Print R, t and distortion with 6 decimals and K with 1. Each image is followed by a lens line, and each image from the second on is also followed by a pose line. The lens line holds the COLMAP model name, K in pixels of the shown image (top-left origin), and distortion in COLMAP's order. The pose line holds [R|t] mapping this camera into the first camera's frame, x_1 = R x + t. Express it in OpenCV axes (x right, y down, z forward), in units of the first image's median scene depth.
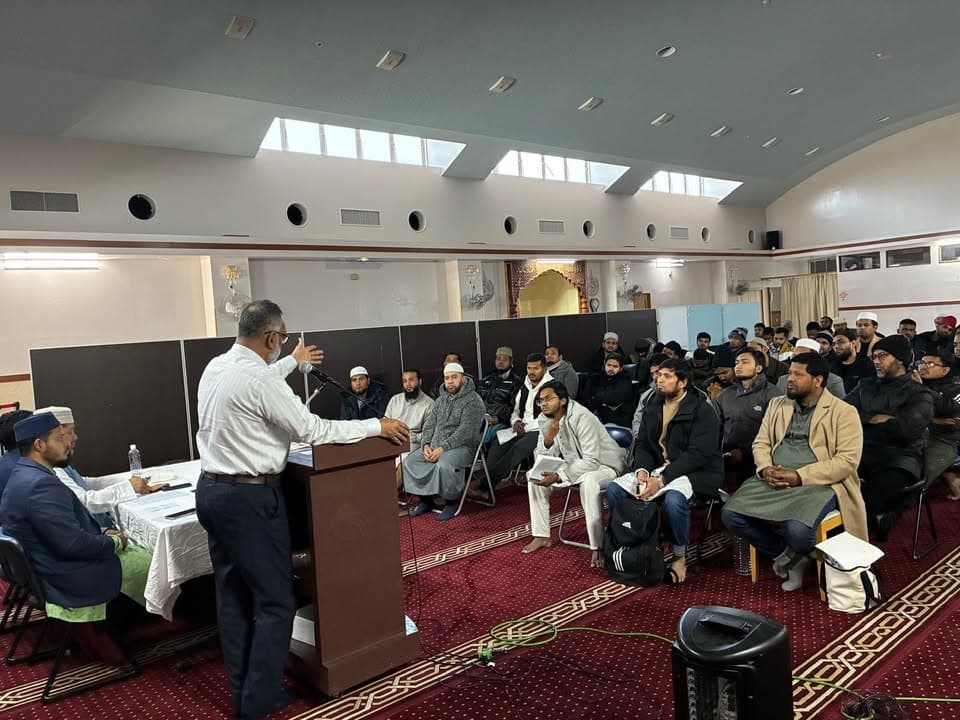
lens RADIAL K [[739.1, 0, 480.1], [0, 739.1, 328.4], [0, 0, 1]] dist [0.083935, -0.102481]
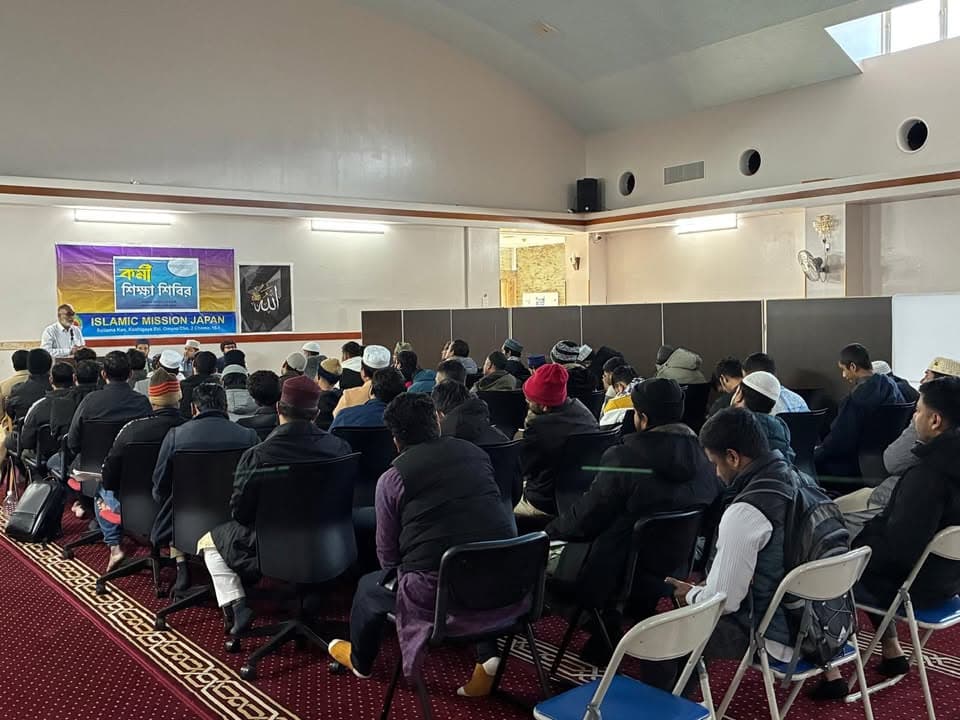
lens RADIAL K [[979.8, 0, 517.4], [0, 979.8, 360.9], [0, 0, 1]] dist [-0.015408, -0.018133]
pose [[-0.054648, 0.121376, -0.991101, 1.207643], [0.021109, 0.992503, 0.120383, -0.089961], [0.998283, -0.014343, -0.056801, 1.059125]]
